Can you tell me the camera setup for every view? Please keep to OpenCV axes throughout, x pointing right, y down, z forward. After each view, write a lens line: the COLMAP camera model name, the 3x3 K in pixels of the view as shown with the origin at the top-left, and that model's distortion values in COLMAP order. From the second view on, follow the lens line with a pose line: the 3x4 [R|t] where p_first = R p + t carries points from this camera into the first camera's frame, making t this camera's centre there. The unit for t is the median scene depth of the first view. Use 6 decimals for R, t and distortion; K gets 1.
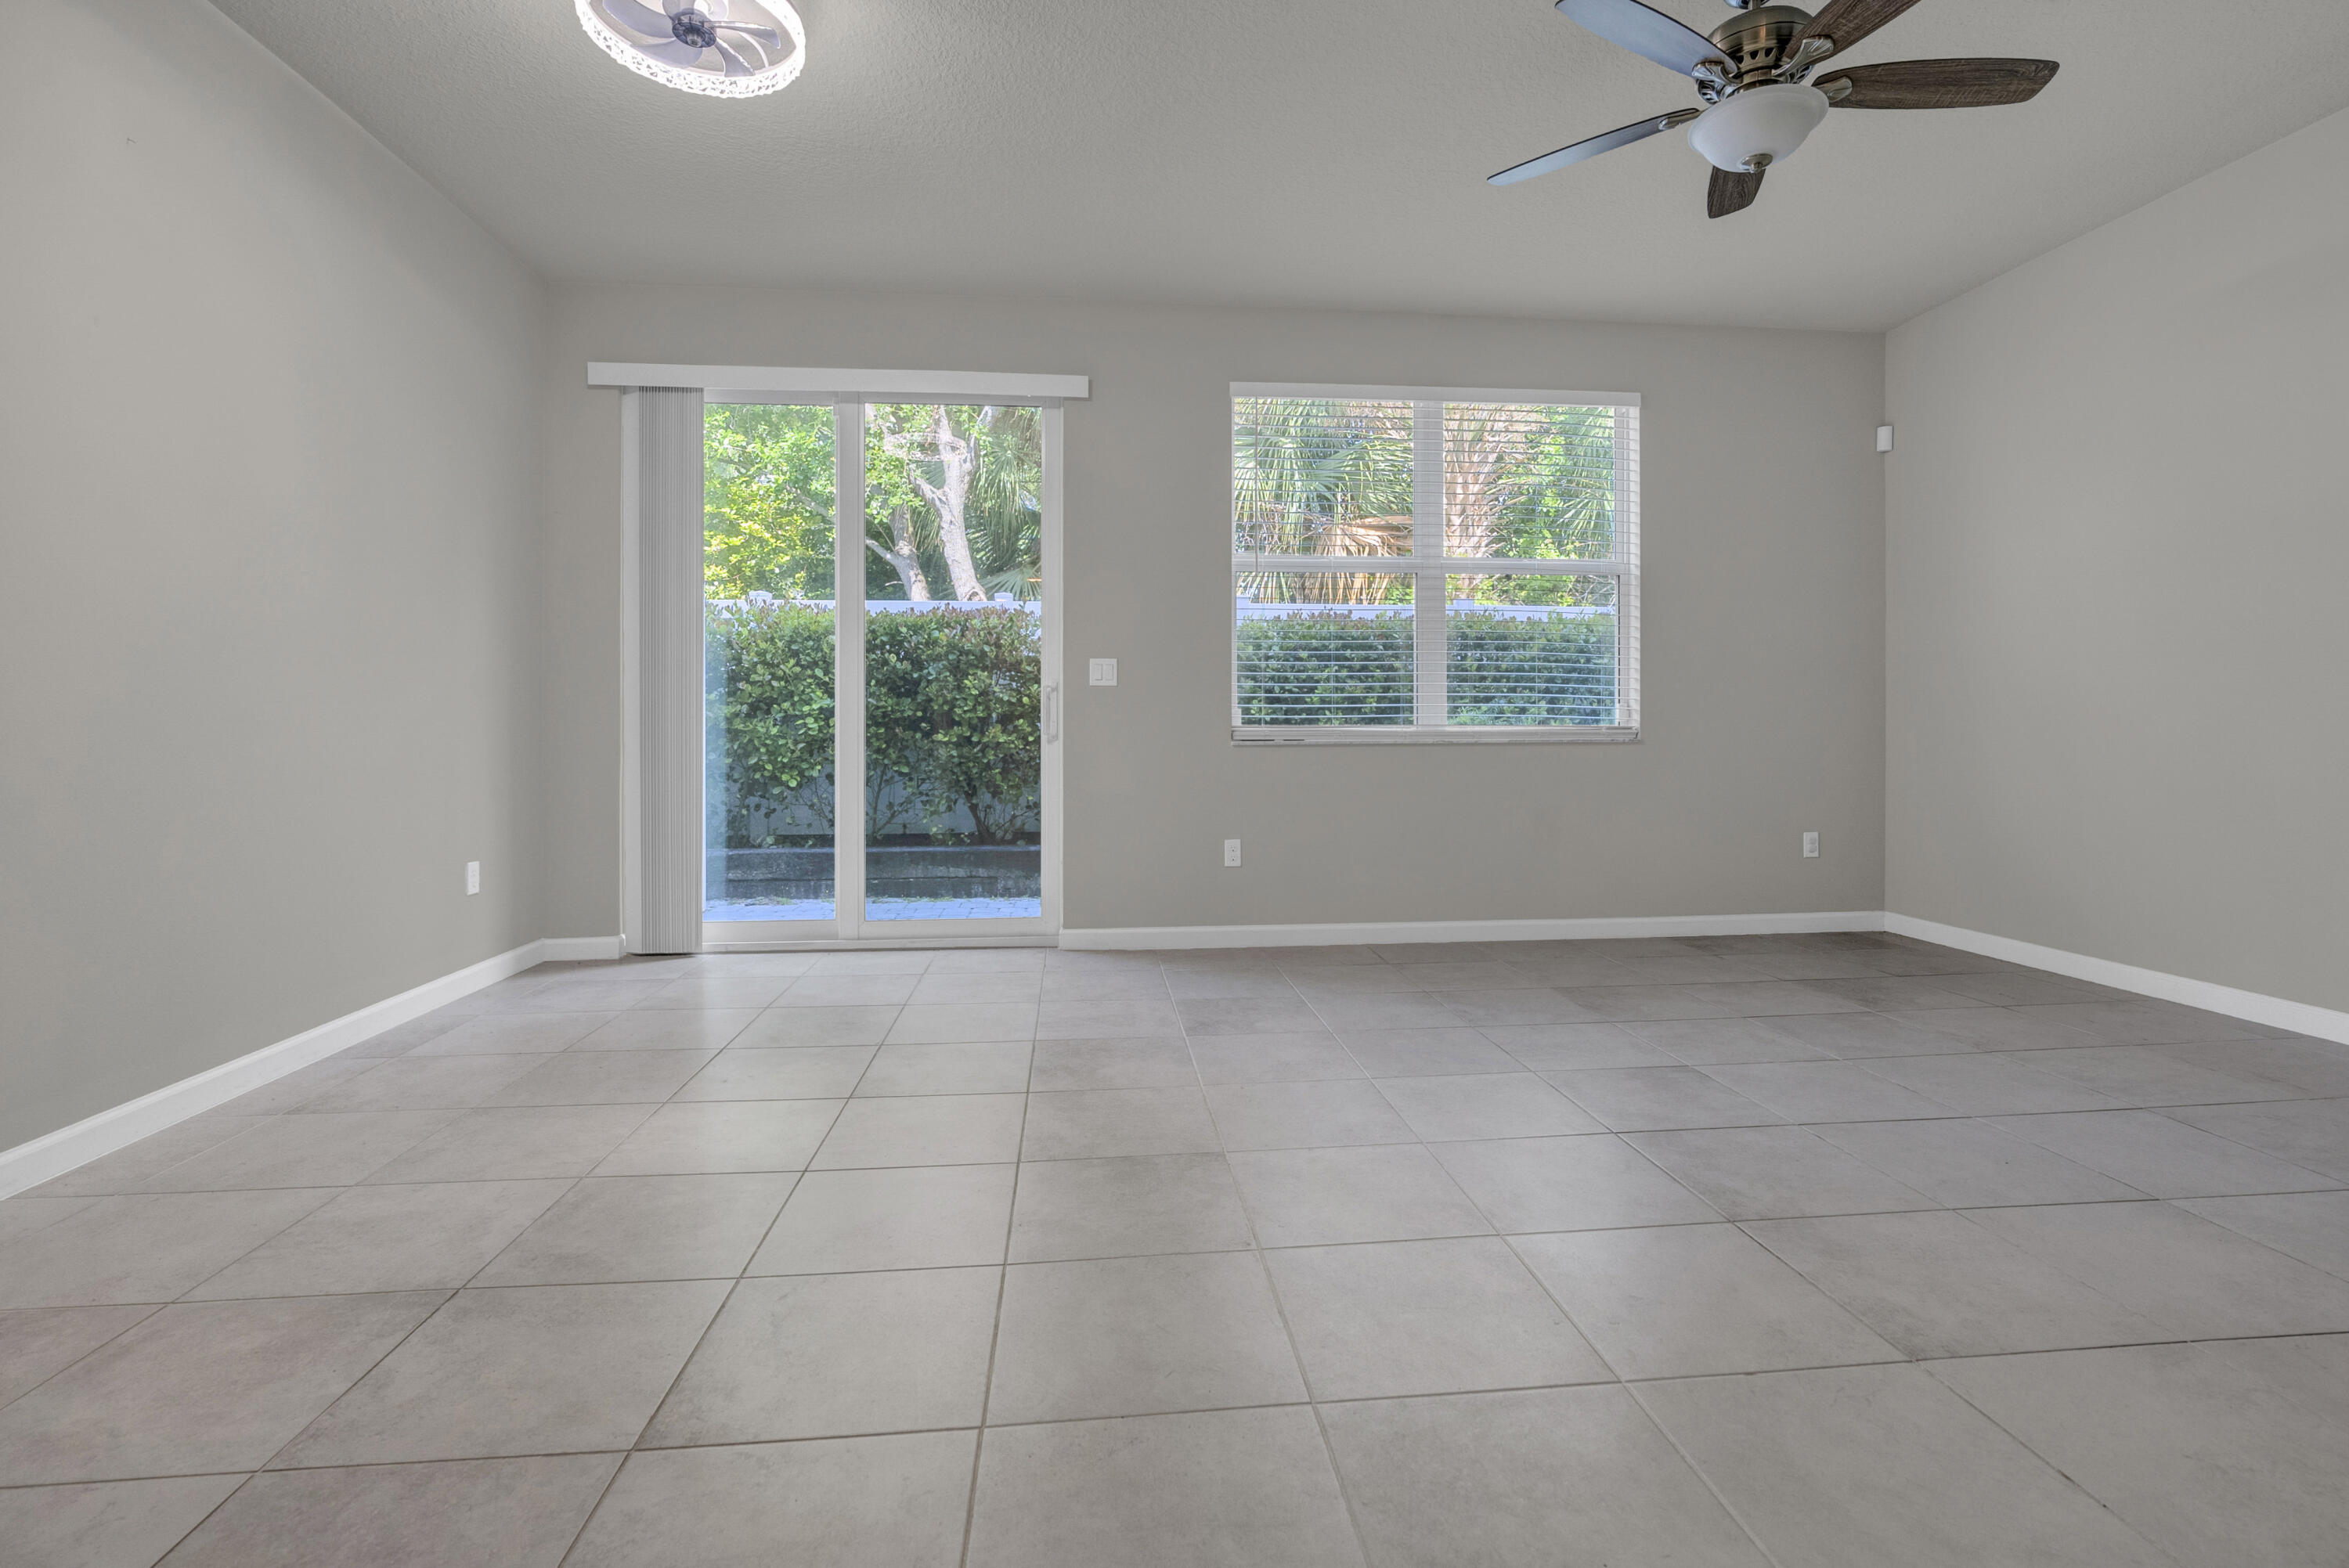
lens RADIAL K [[1068.7, 0, 1174.0], [0, 1068.7, 758.2], [0, 0, 1]] dist [-0.008488, -0.000086]
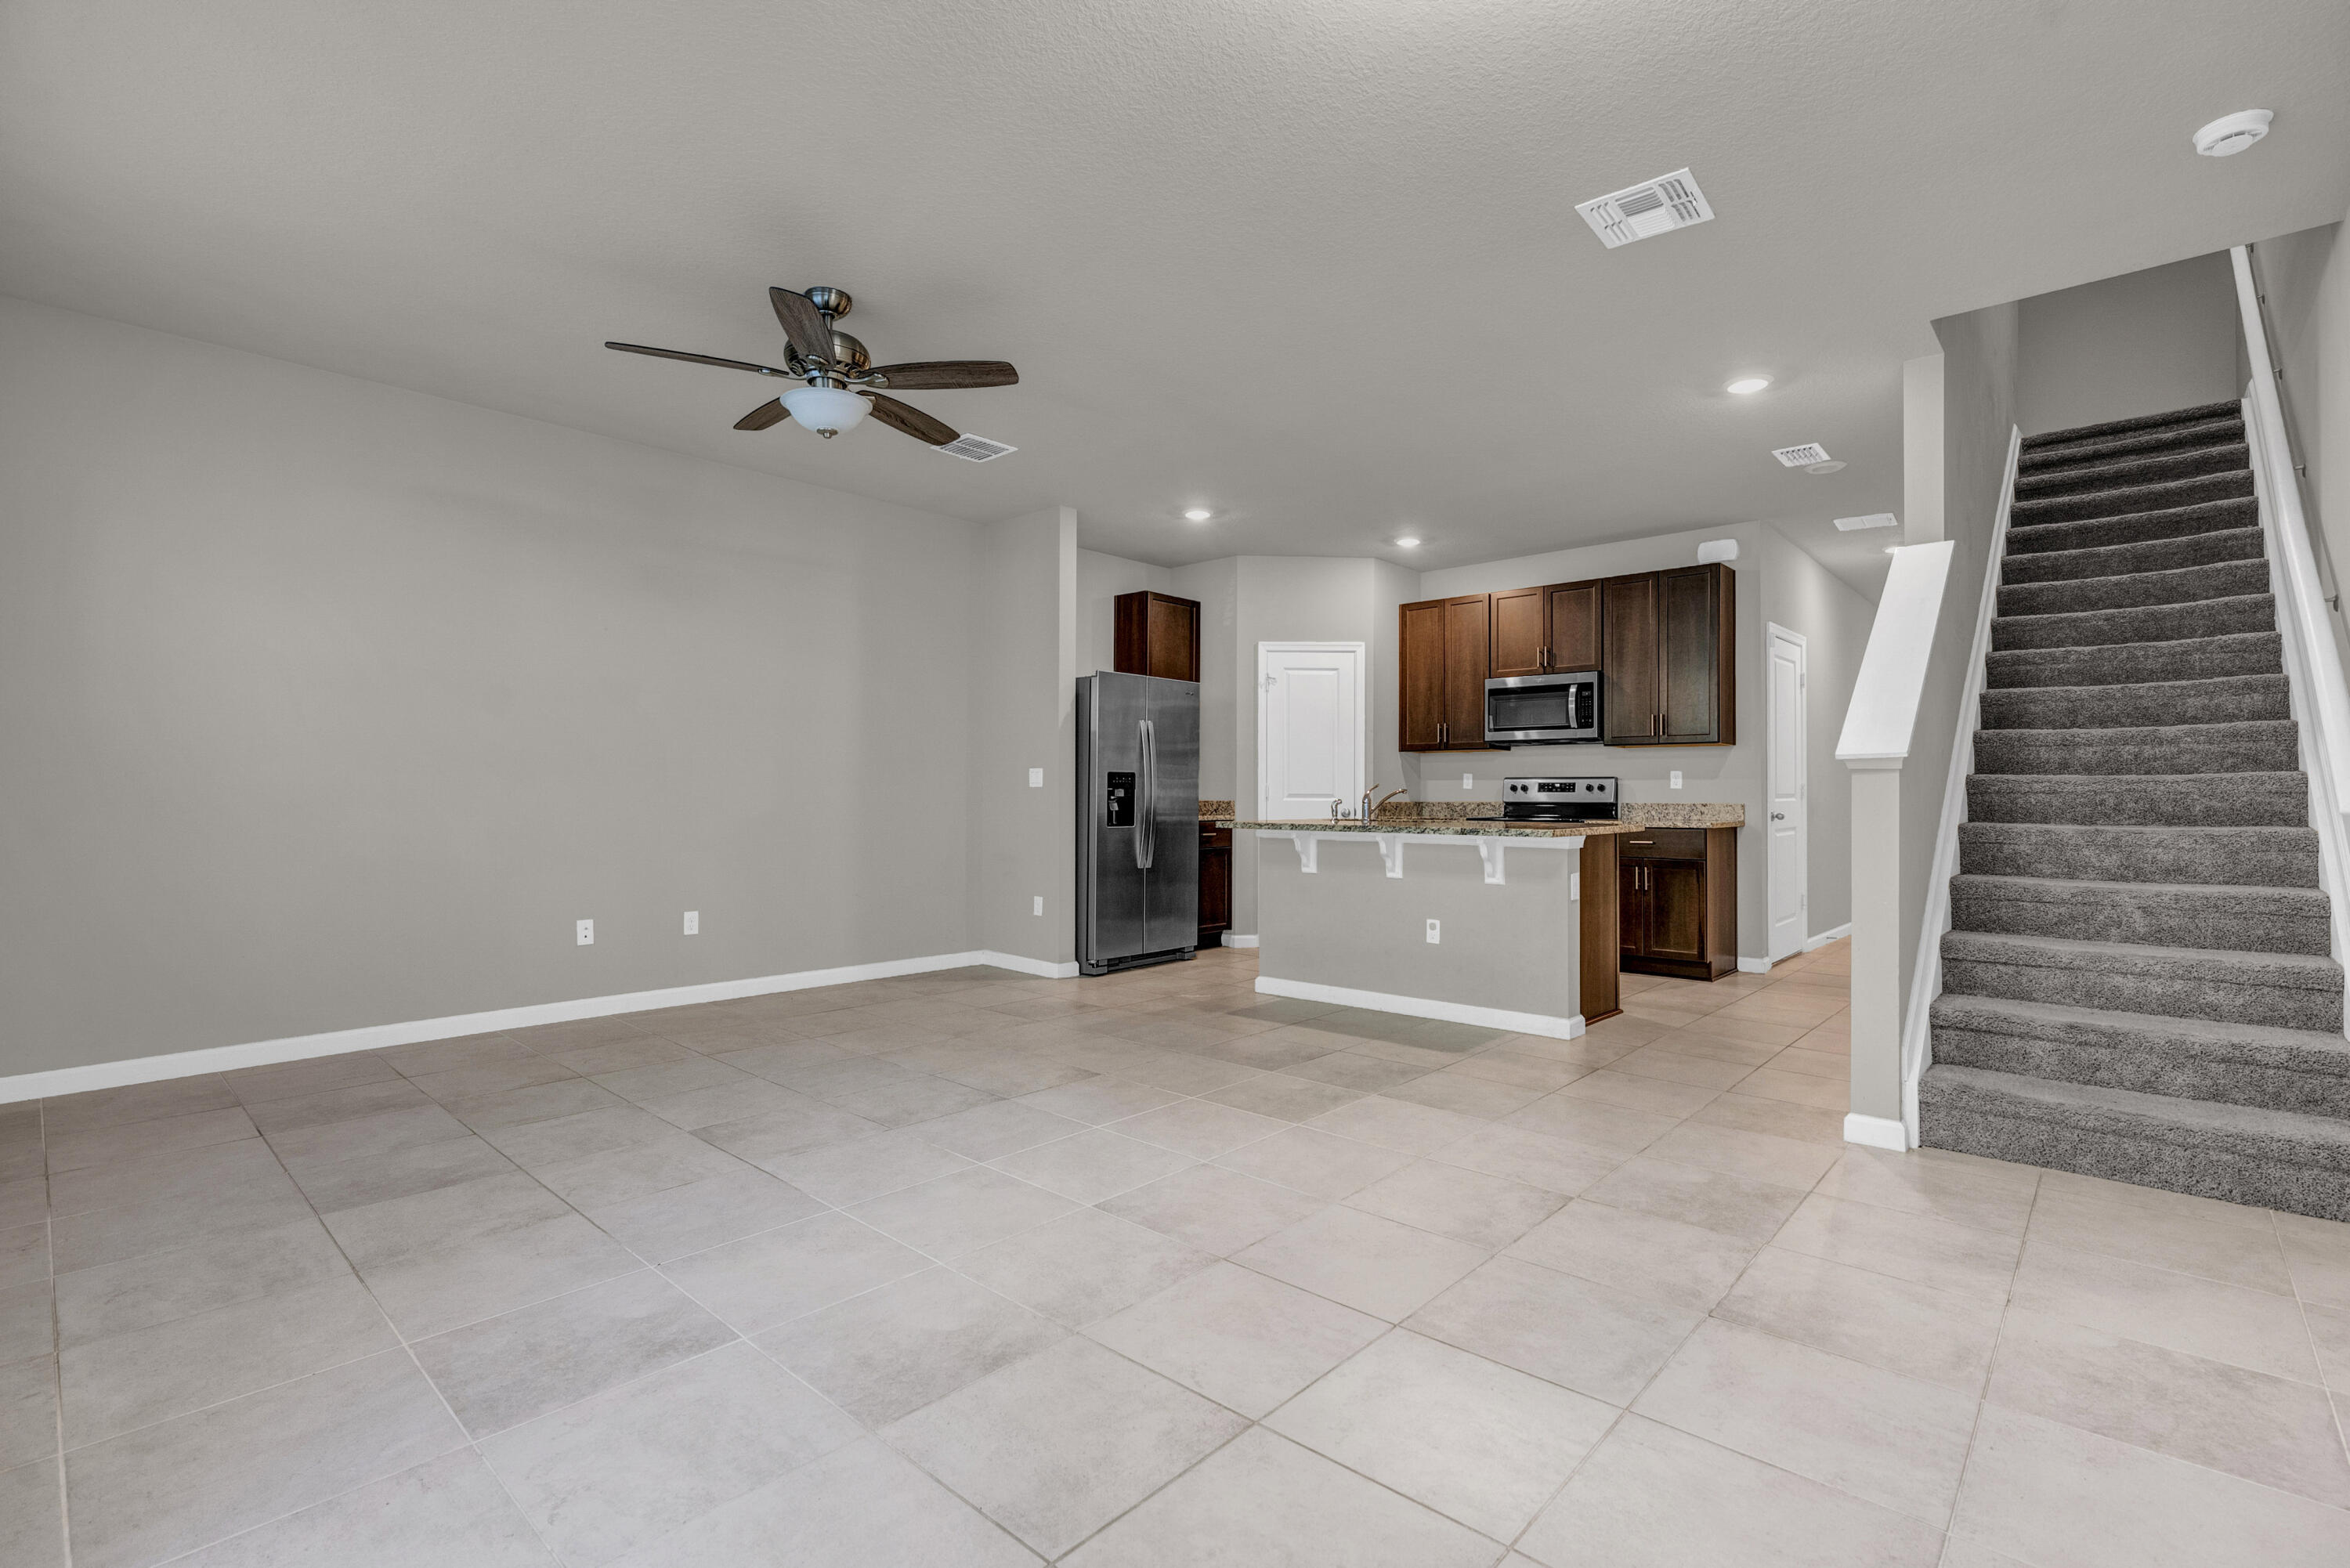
lens RADIAL K [[1065.0, 0, 1185.8], [0, 1065.0, 783.1], [0, 0, 1]] dist [-0.013958, 0.006517]
pose [[-0.679004, 0.010085, 0.734065, -0.433937], [0.019137, 0.999809, 0.003965, -0.046288], [-0.733885, 0.016740, -0.679067, 0.840039]]
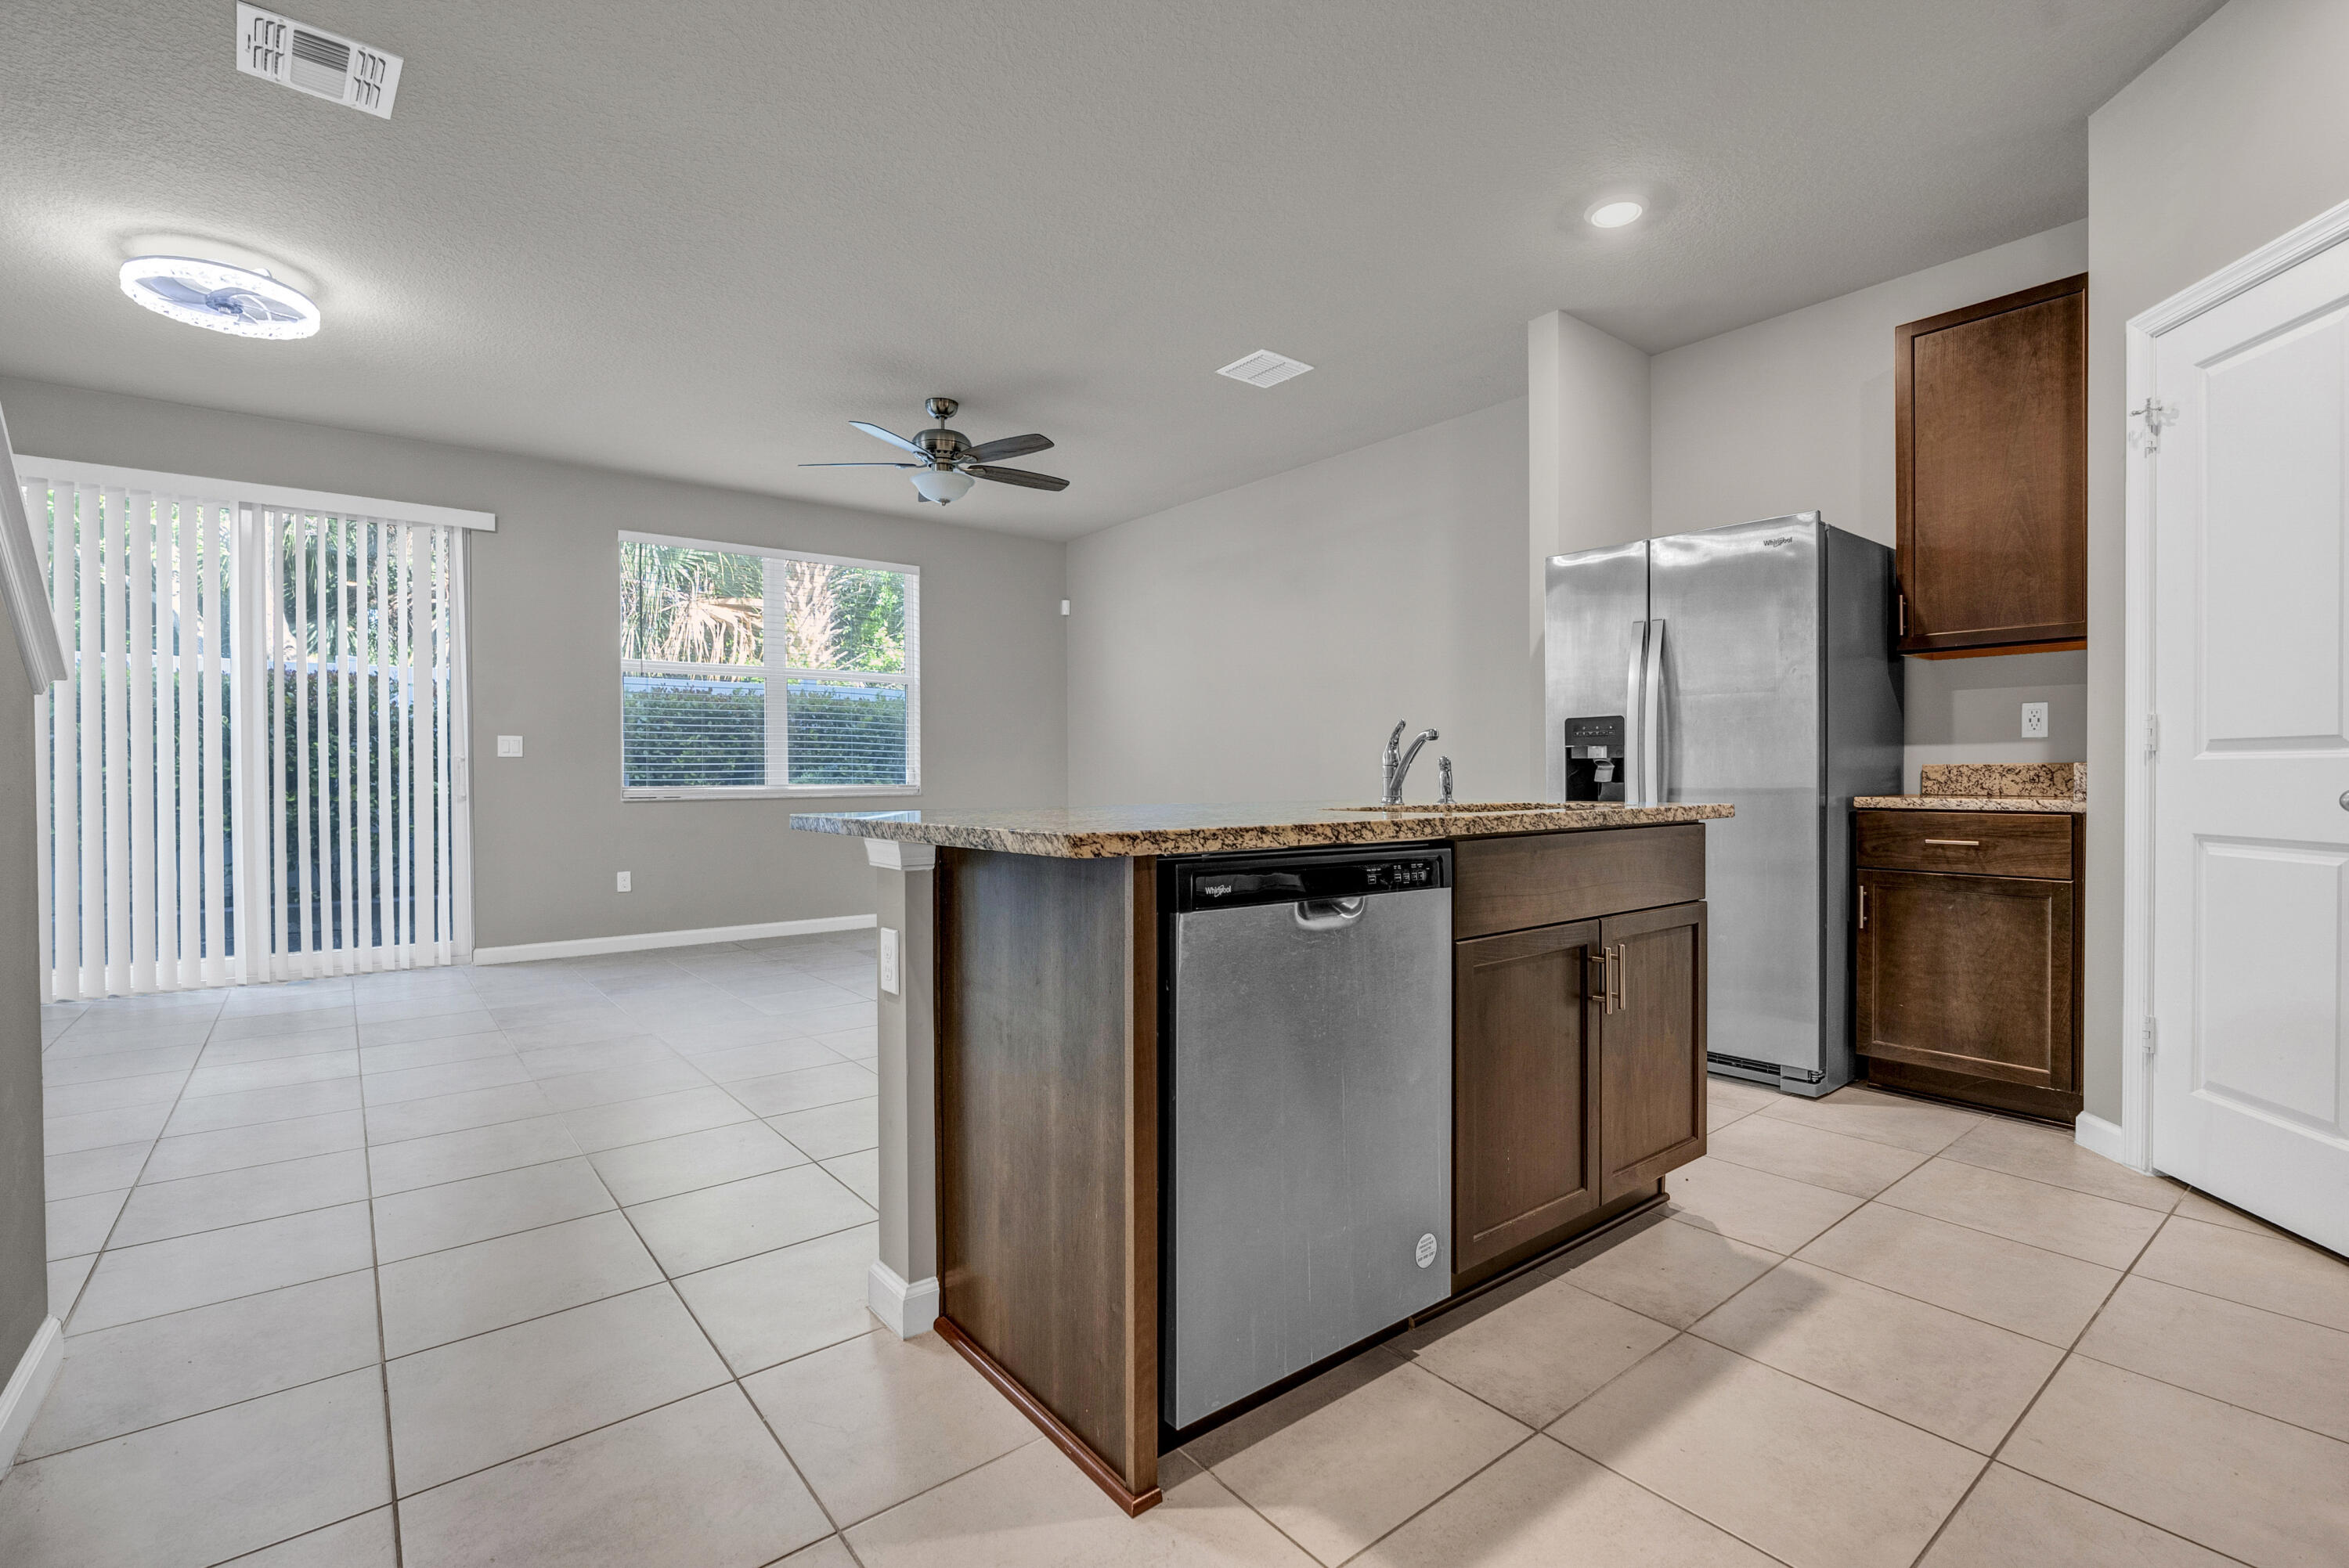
lens RADIAL K [[1064.5, 0, 1185.3], [0, 1064.5, 783.1], [0, 0, 1]] dist [-0.013958, 0.006517]
pose [[0.830211, -0.005118, 0.557426, -0.094562], [0.017391, 0.999709, -0.016723, -0.000674], [-0.557178, 0.023578, 0.830058, -0.464574]]
